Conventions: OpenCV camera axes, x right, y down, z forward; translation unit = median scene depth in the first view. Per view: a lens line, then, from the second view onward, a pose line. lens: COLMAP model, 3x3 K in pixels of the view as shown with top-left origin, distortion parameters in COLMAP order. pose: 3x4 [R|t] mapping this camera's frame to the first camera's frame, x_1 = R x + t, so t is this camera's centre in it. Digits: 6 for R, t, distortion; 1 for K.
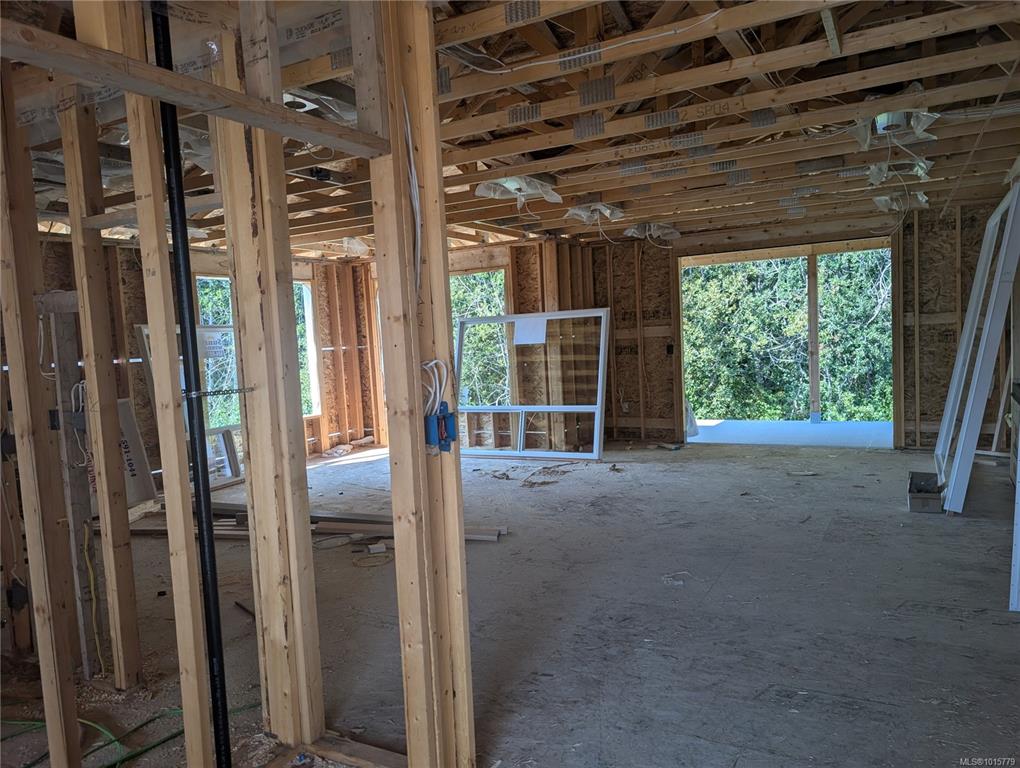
lens RADIAL K [[723.4, 0, 515.7], [0, 723.4, 385.3], [0, 0, 1]] dist [0.060547, -0.098492]
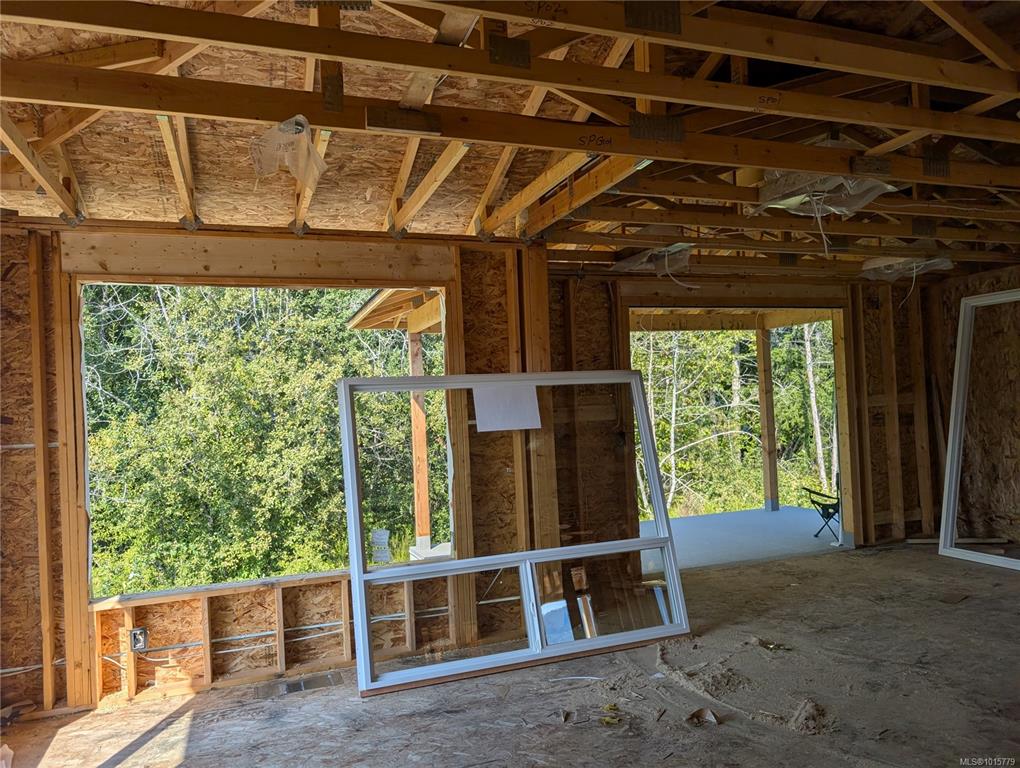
lens RADIAL K [[725.8, 0, 517.1], [0, 725.8, 387.6], [0, 0, 1]] dist [0.012856, -0.003584]
pose [[0.662057, 0.042067, 0.748272, -0.369249], [0.061654, 0.991982, -0.110319, -0.029411], [-0.746913, 0.119172, 0.654155, 0.638579]]
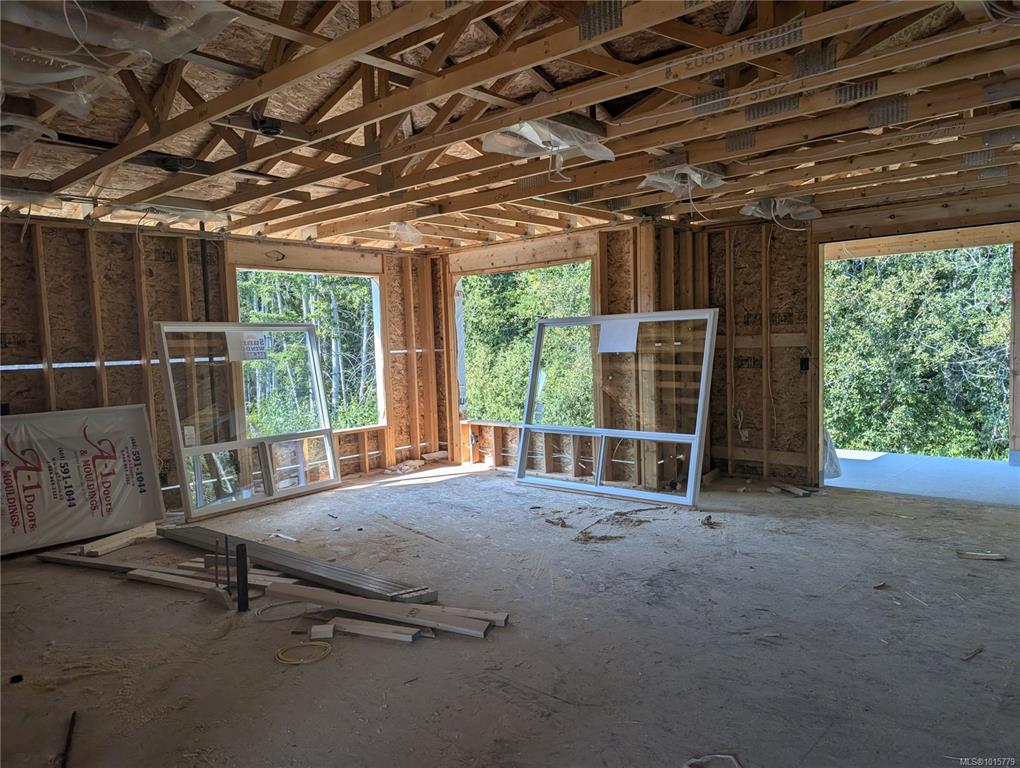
lens RADIAL K [[725.8, 0, 517.1], [0, 725.8, 387.6], [0, 0, 1]] dist [0.012856, -0.003584]
pose [[0.974504, 0.035957, -0.221471, 0.089862], [-0.034900, 0.999353, 0.008685, -0.020764], [0.221640, -0.000735, 0.975128, 0.186007]]
